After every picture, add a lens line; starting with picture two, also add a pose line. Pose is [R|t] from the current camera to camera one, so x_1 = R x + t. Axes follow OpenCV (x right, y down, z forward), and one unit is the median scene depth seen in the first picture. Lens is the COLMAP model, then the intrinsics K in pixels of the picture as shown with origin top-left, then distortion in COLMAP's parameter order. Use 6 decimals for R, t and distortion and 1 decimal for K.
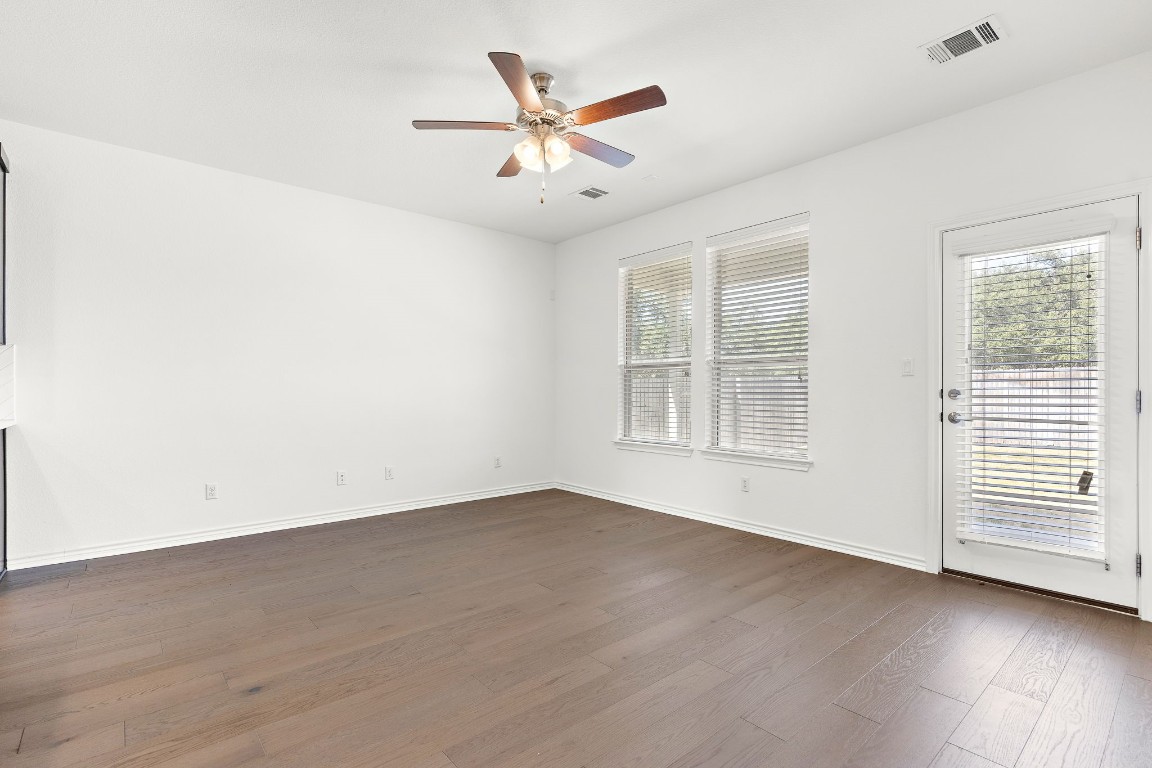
lens RADIAL K [[529.1, 0, 576.5], [0, 529.1, 389.6], [0, 0, 1]] dist [-0.001445, -0.000231]
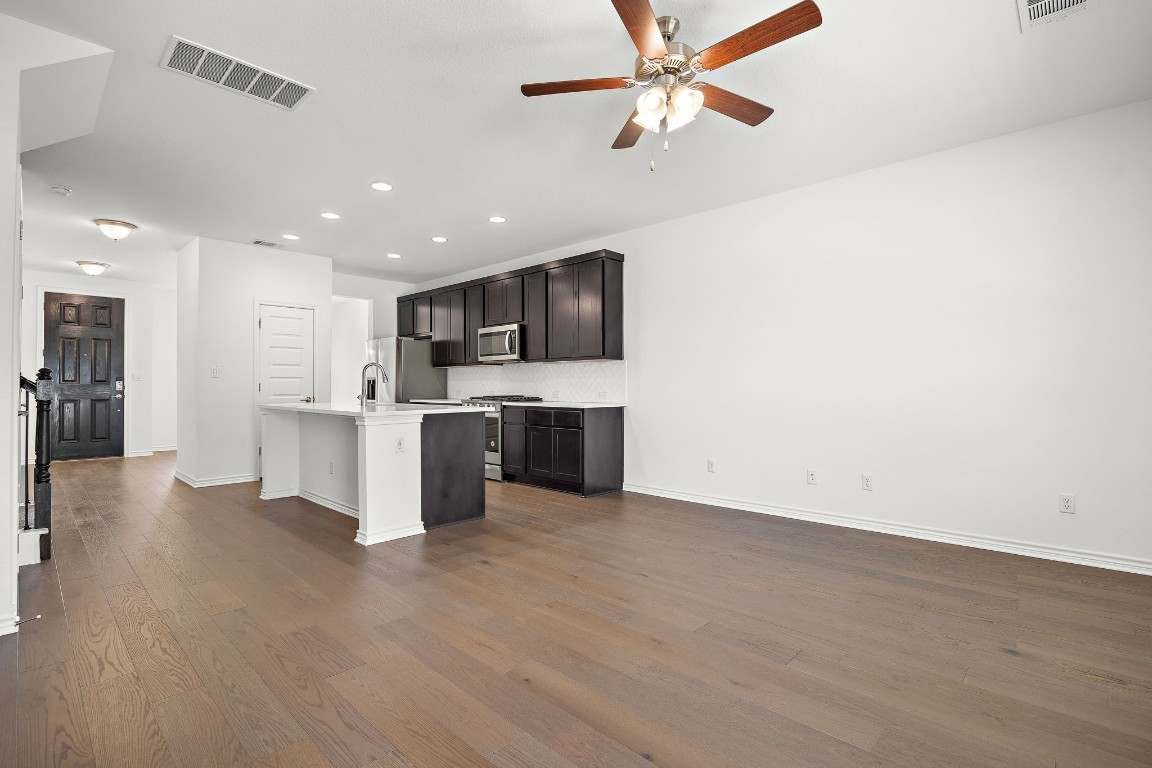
lens RADIAL K [[539.1, 0, 579.2], [0, 539.1, 383.4], [0, 0, 1]] dist [-0.003410, -0.000232]
pose [[0.104301, -0.009145, -0.994504, 0.679276], [0.004143, 0.999953, -0.008760, 0.004815], [0.994537, -0.003206, 0.104334, 0.661215]]
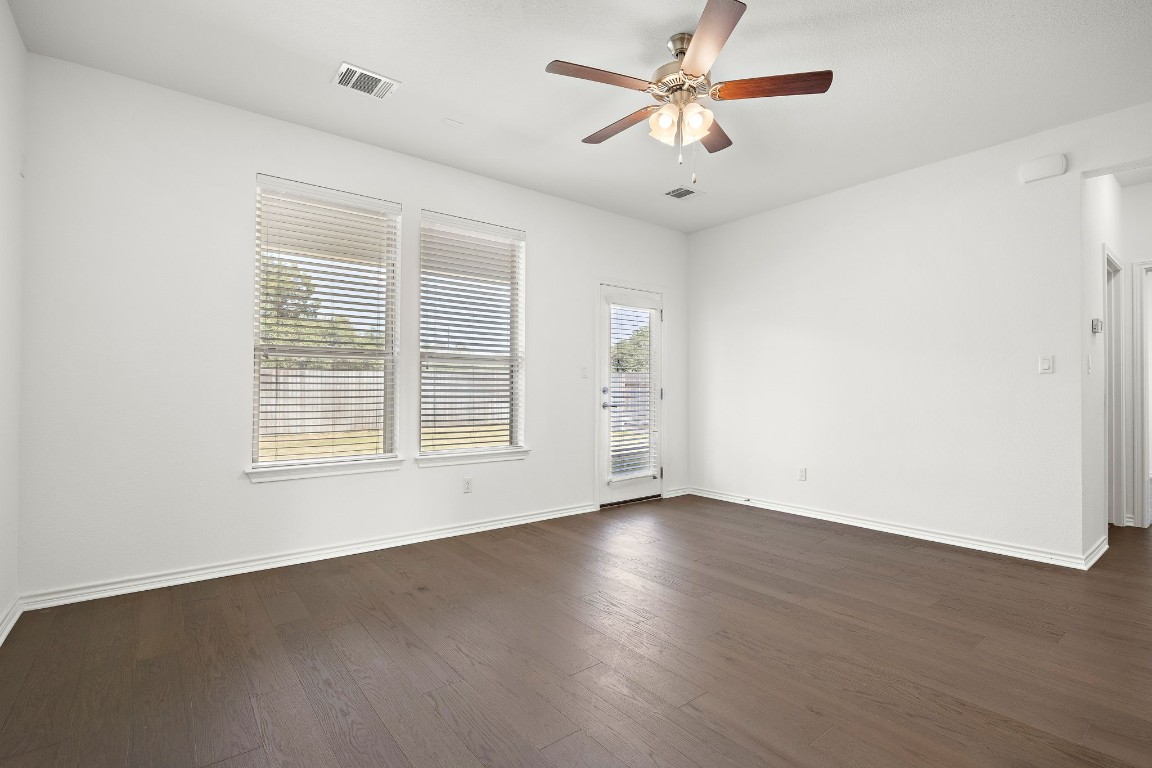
lens RADIAL K [[539.1, 0, 579.2], [0, 539.1, 383.4], [0, 0, 1]] dist [-0.003410, -0.000232]
pose [[0.045763, 0.008794, 0.998914, -0.845731], [-0.004892, 0.999951, -0.008579, 0.001488], [-0.998940, -0.004494, 0.045804, 0.972381]]
